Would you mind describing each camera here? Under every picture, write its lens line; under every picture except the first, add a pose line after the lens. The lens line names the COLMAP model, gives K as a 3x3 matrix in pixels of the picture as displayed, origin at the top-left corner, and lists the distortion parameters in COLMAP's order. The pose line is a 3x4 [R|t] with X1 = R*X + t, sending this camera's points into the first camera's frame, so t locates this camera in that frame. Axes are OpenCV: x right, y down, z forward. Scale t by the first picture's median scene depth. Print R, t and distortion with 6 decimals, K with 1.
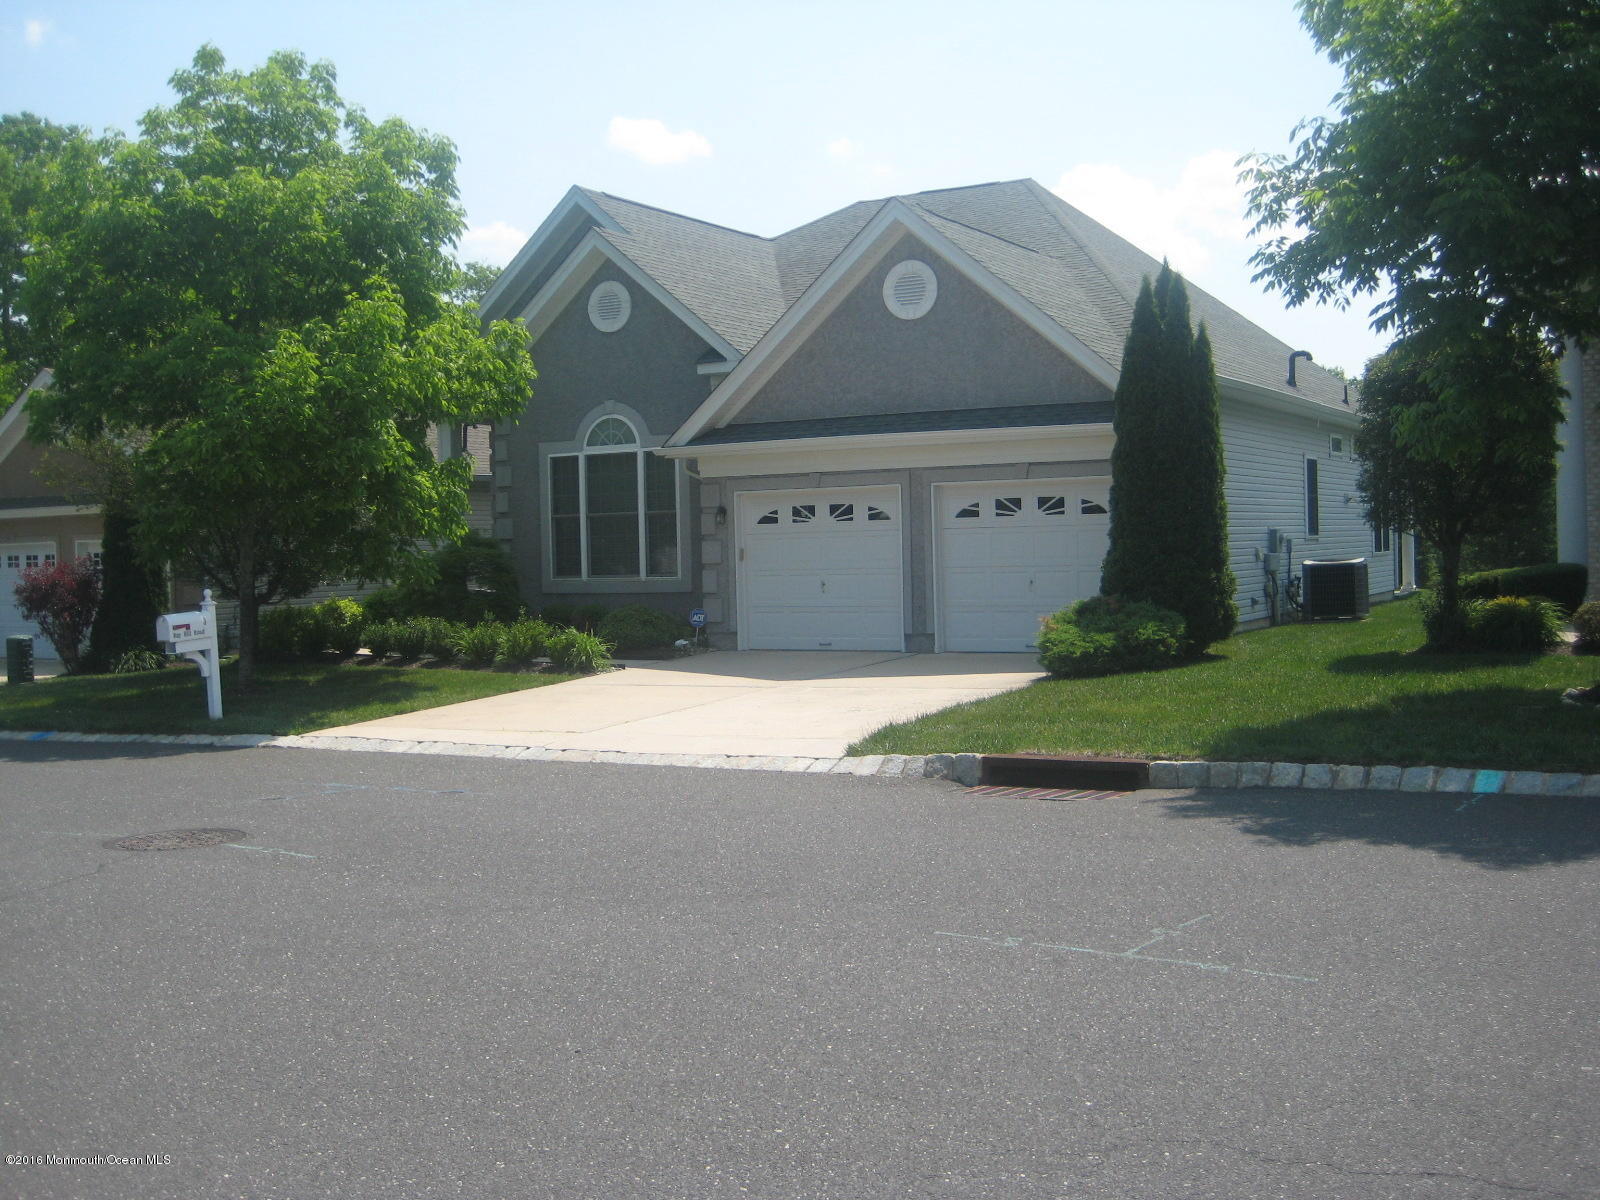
lens RADIAL K [[1704.6, 0, 793.4], [0, 1704.6, 555.2], [0, 0, 1]] dist [-0.164924, 0.213032]
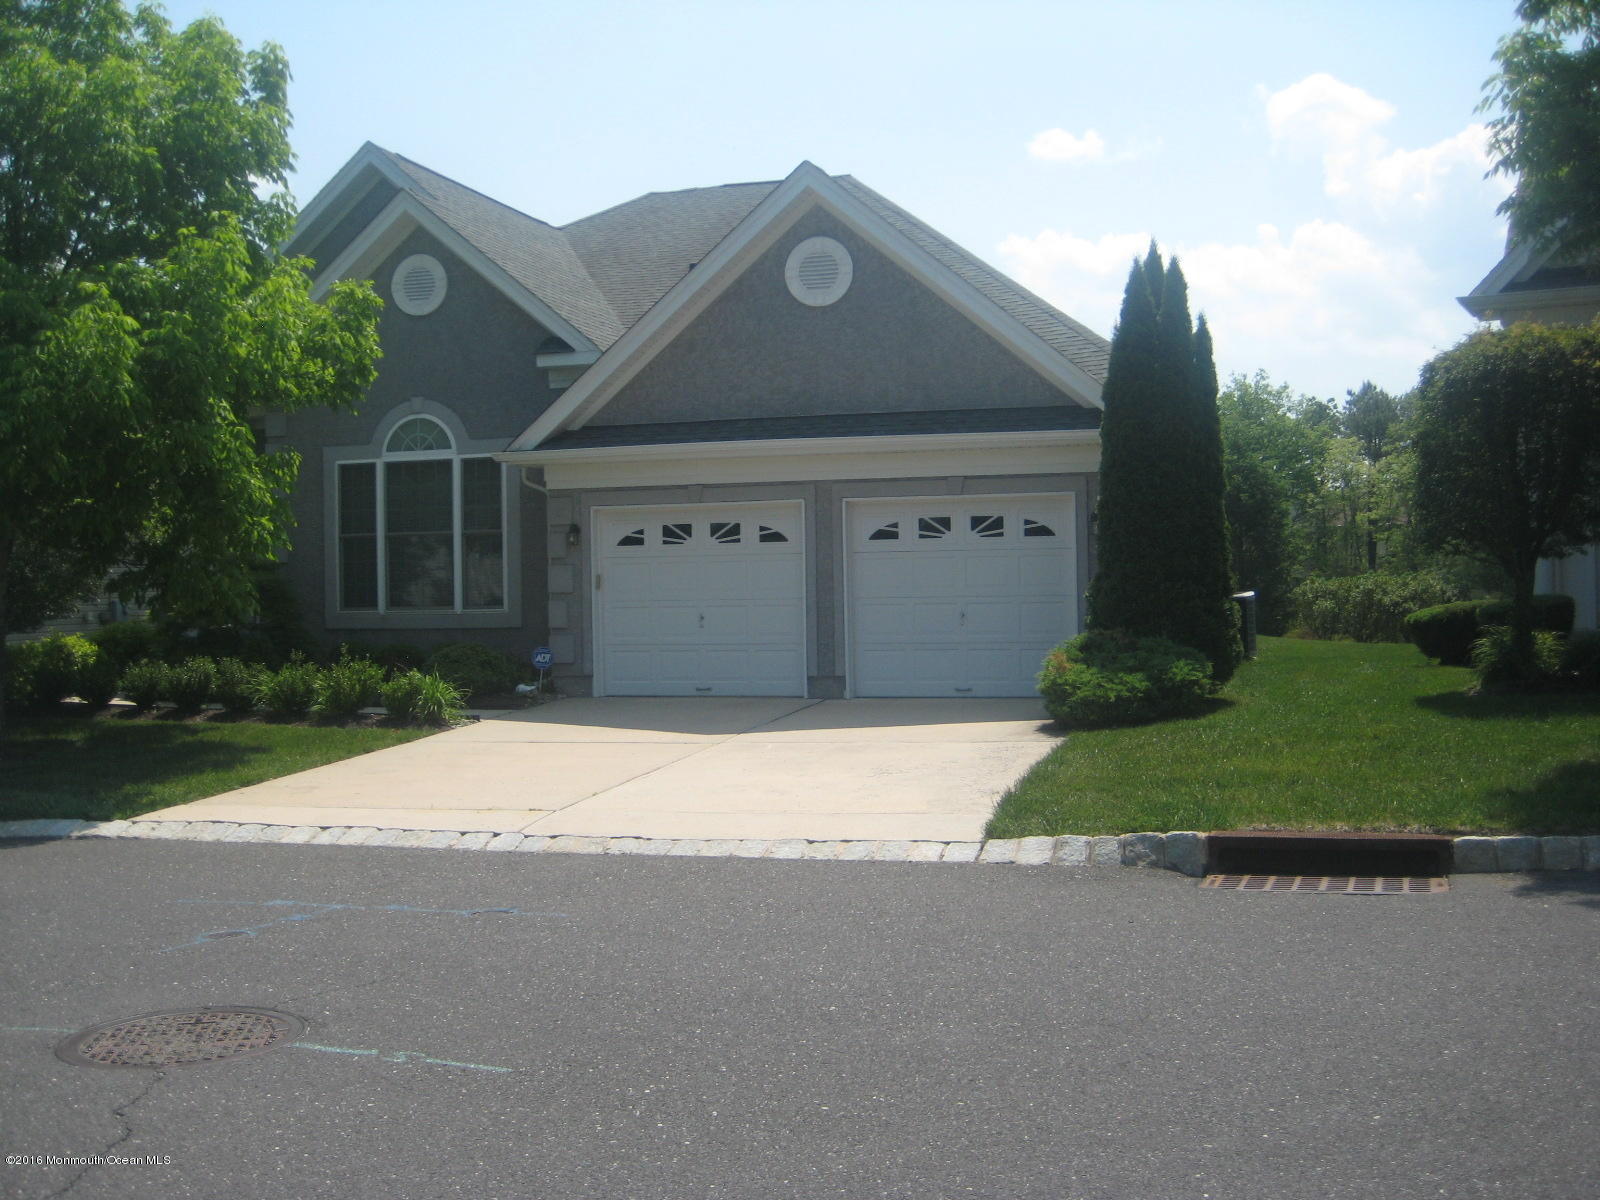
lens RADIAL K [[1704.6, 0, 793.4], [0, 1704.6, 555.2], [0, 0, 1]] dist [-0.164924, 0.213032]
pose [[0.972656, 0.010707, 0.232003, -0.139004], [-0.004882, 0.999659, -0.025667, 0.007805], [-0.232199, 0.023833, 0.972376, 0.177262]]
